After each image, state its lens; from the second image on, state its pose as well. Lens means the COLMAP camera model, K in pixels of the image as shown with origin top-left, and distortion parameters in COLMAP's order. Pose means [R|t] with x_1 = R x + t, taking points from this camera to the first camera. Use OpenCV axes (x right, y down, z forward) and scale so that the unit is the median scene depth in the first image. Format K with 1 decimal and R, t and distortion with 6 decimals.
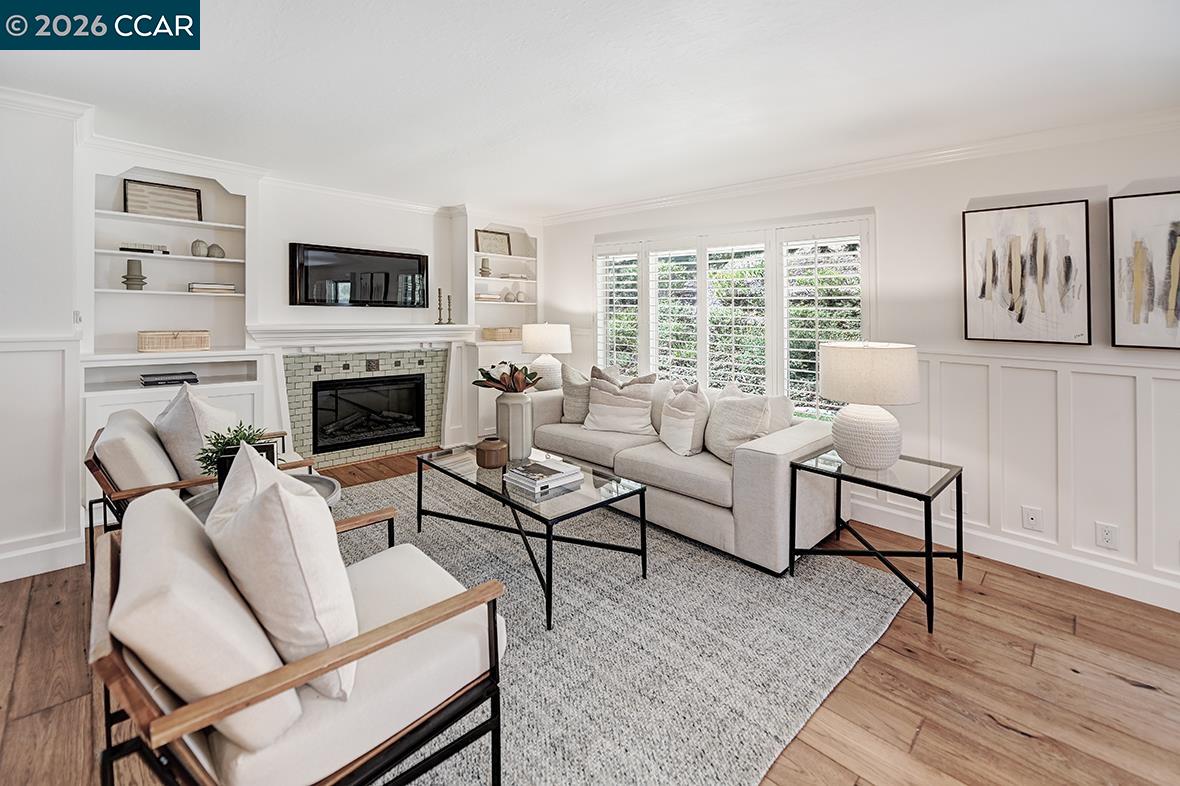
lens RADIAL K [[506.0, 0, 625.9], [0, 506.0, 296.1], [0, 0, 1]] dist [-0.006321, -0.002057]
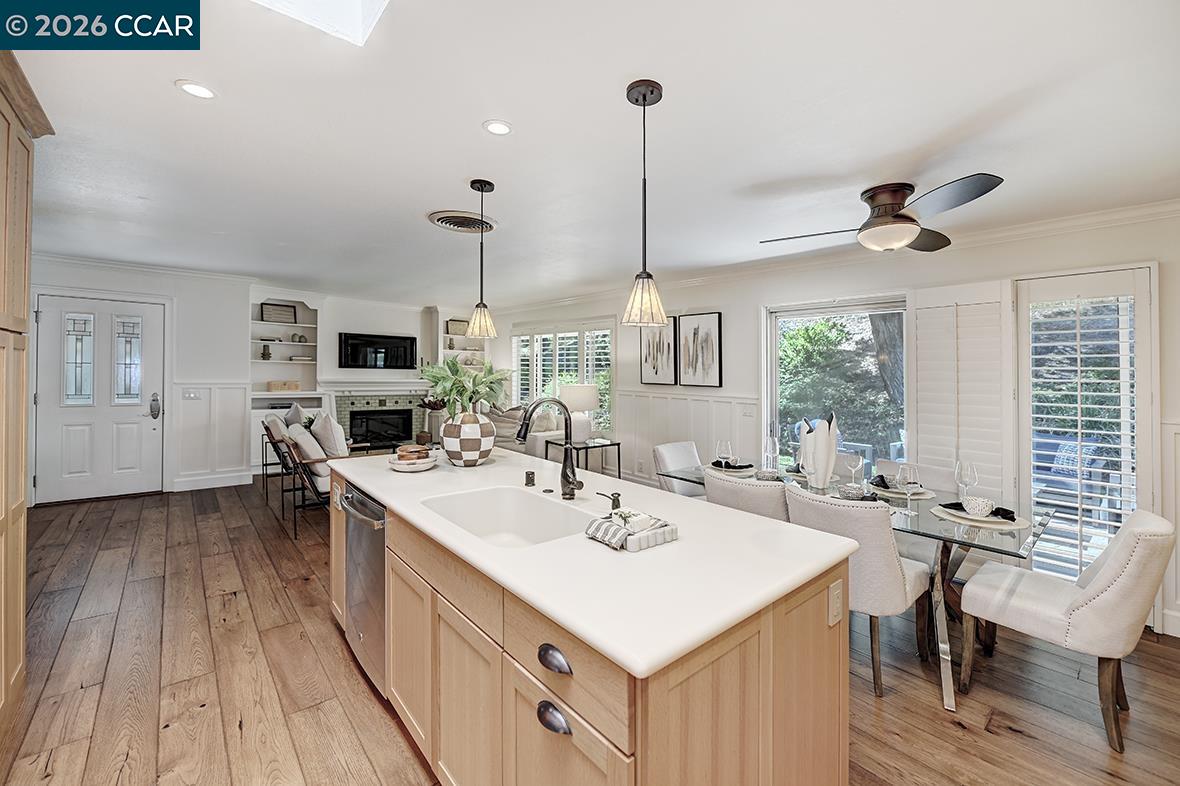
lens RADIAL K [[506.0, 0, 565.4], [0, 506.0, 343.9], [0, 0, 1]] dist [-0.006321, -0.002057]
pose [[0.983940, -0.011593, -0.178125, 0.484609], [0.005950, 0.999464, -0.032184, -0.005321], [0.178403, 0.030607, 0.983481, -0.677258]]
